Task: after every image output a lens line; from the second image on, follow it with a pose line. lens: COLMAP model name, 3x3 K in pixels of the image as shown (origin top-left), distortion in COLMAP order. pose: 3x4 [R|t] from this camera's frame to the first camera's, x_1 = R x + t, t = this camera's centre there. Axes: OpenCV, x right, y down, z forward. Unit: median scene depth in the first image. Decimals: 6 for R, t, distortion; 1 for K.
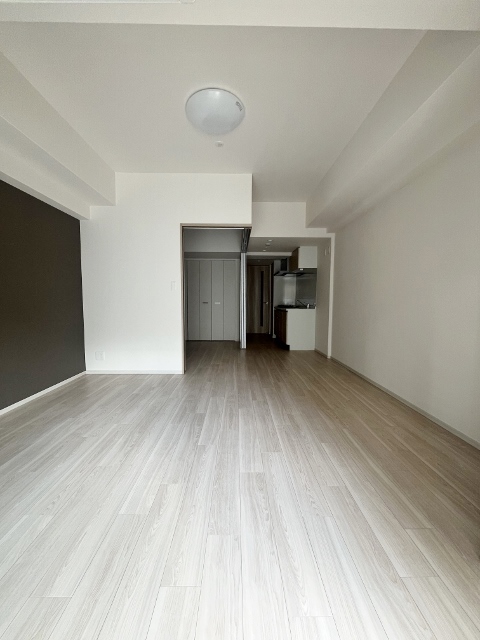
lens RADIAL K [[257.6, 0, 240.0], [0, 257.6, 320.0], [0, 0, 1]] dist [-0.001900, -0.000176]
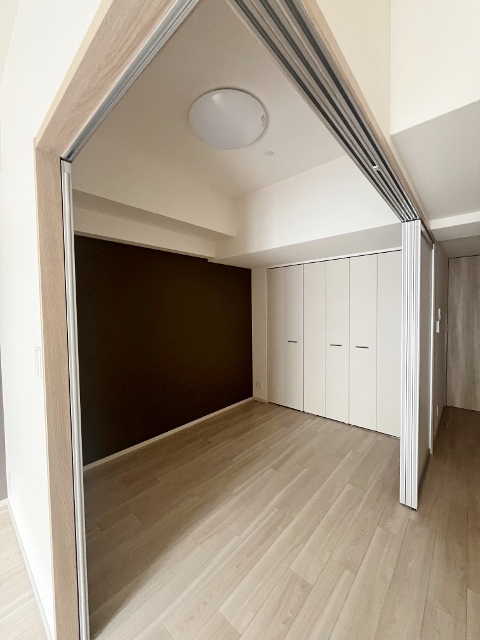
lens RADIAL K [[257.6, 0, 240.0], [0, 257.6, 320.0], [0, 0, 1]] dist [-0.001900, -0.000176]
pose [[0.735904, 0.007144, -0.677049, 0.169292], [-0.030098, 0.999301, -0.022169, -0.250198], [0.676417, 0.036692, 0.735604, 1.280643]]
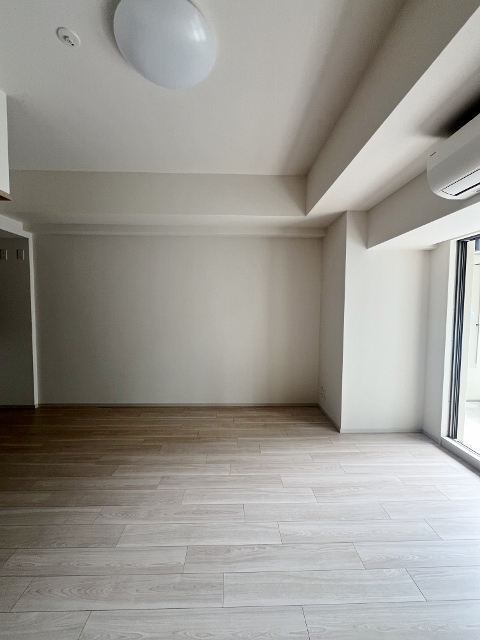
lens RADIAL K [[257.6, 0, 240.0], [0, 257.6, 320.0], [0, 0, 1]] dist [-0.001900, -0.000176]
pose [[-0.013908, -0.059191, 0.998150, -0.645157], [0.065975, 0.996017, 0.059984, -0.176573], [-0.997724, 0.066687, -0.009948, 0.780122]]
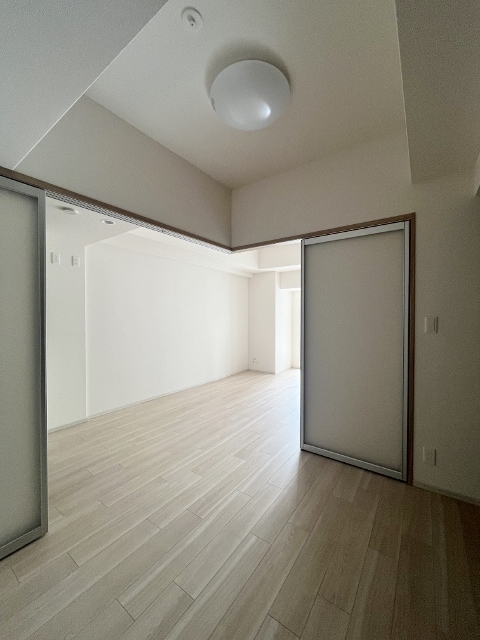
lens RADIAL K [[257.6, 0, 240.0], [0, 257.6, 320.0], [0, 0, 1]] dist [-0.001900, -0.000176]
pose [[-0.806754, -0.014900, 0.590700, -0.692879], [0.039100, 0.996145, 0.078527, -0.281175], [-0.589592, 0.086448, -0.803061, 2.324625]]
